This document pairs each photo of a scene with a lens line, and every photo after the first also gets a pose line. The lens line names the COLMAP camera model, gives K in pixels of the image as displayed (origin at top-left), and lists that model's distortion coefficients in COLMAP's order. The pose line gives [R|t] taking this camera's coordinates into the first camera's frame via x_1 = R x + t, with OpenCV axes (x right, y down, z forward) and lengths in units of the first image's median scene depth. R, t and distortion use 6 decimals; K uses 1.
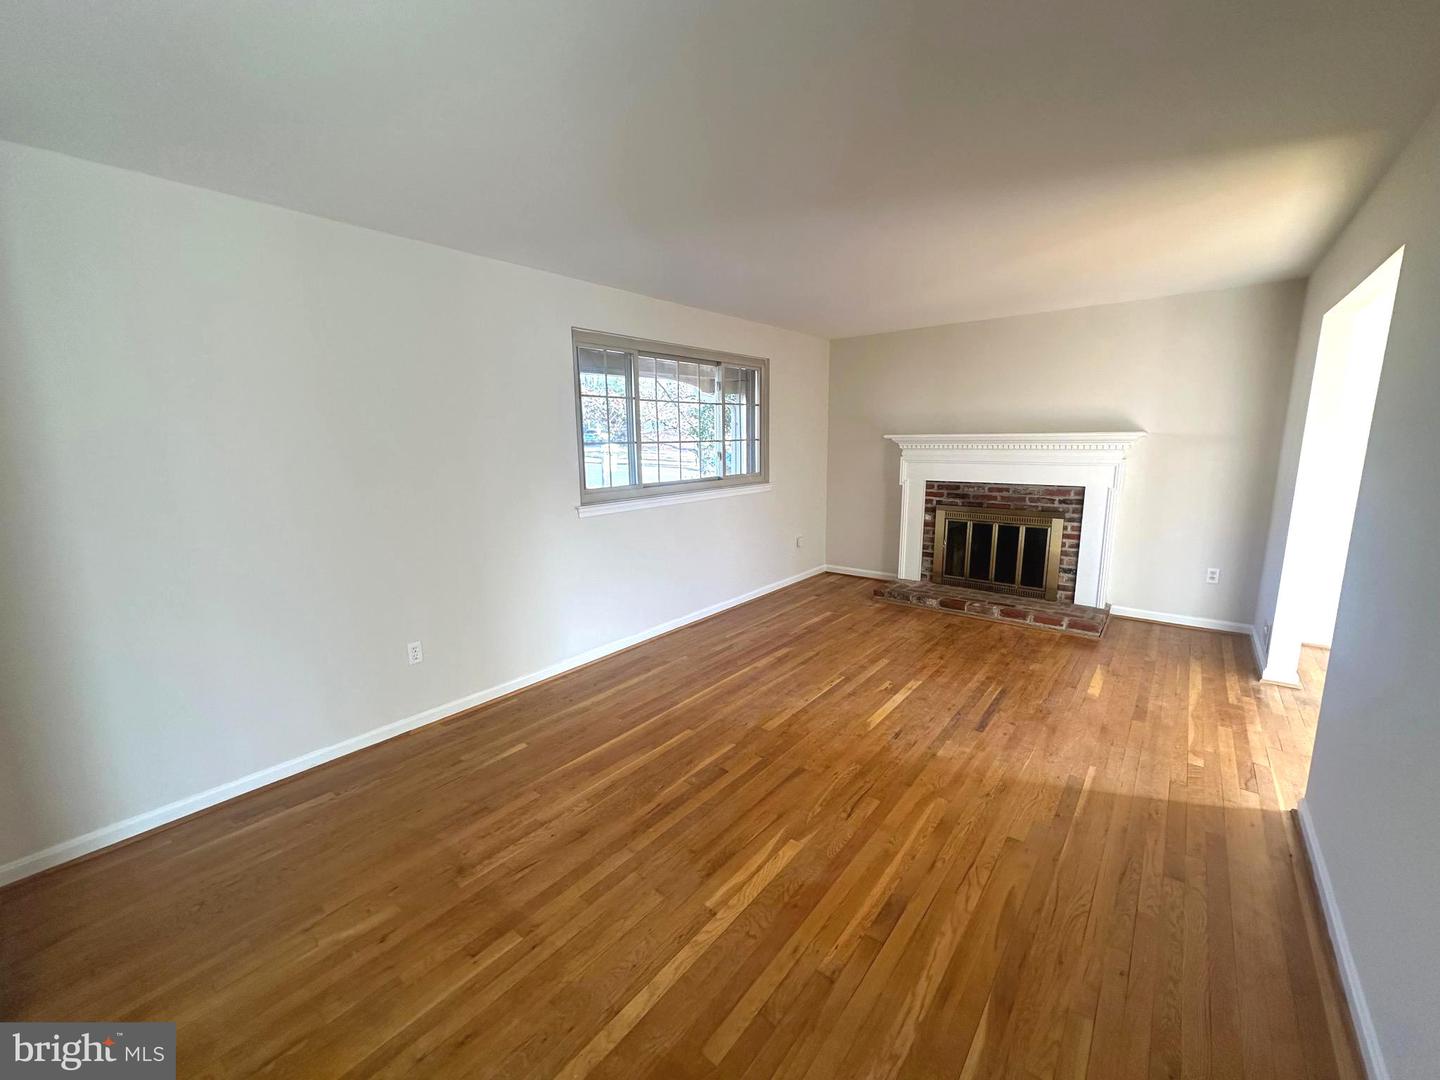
lens RADIAL K [[583.5, 0, 720.0], [0, 583.5, 540.0], [0, 0, 1]] dist [-0.002494, 0.000577]
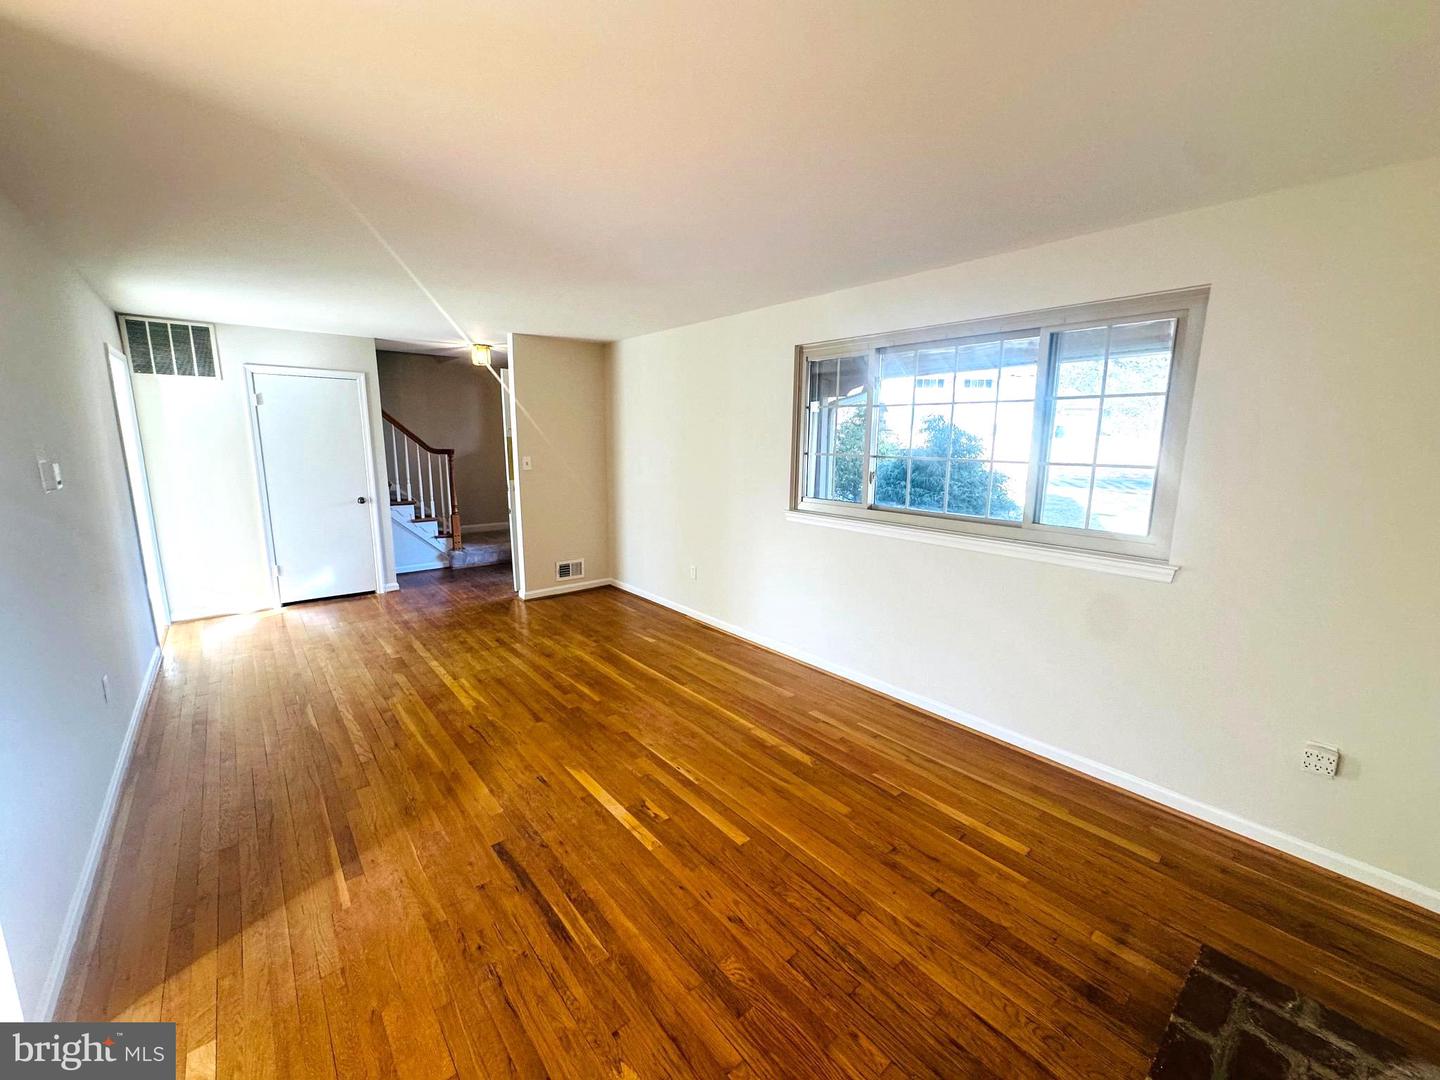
lens RADIAL K [[583.5, 0, 720.0], [0, 583.5, 540.0], [0, 0, 1]] dist [-0.002494, 0.000577]
pose [[-0.198361, 0.185023, -0.962507, 0.965142], [-0.177880, 0.958917, 0.220992, -0.255007], [0.963852, 0.215047, -0.157299, 1.211847]]
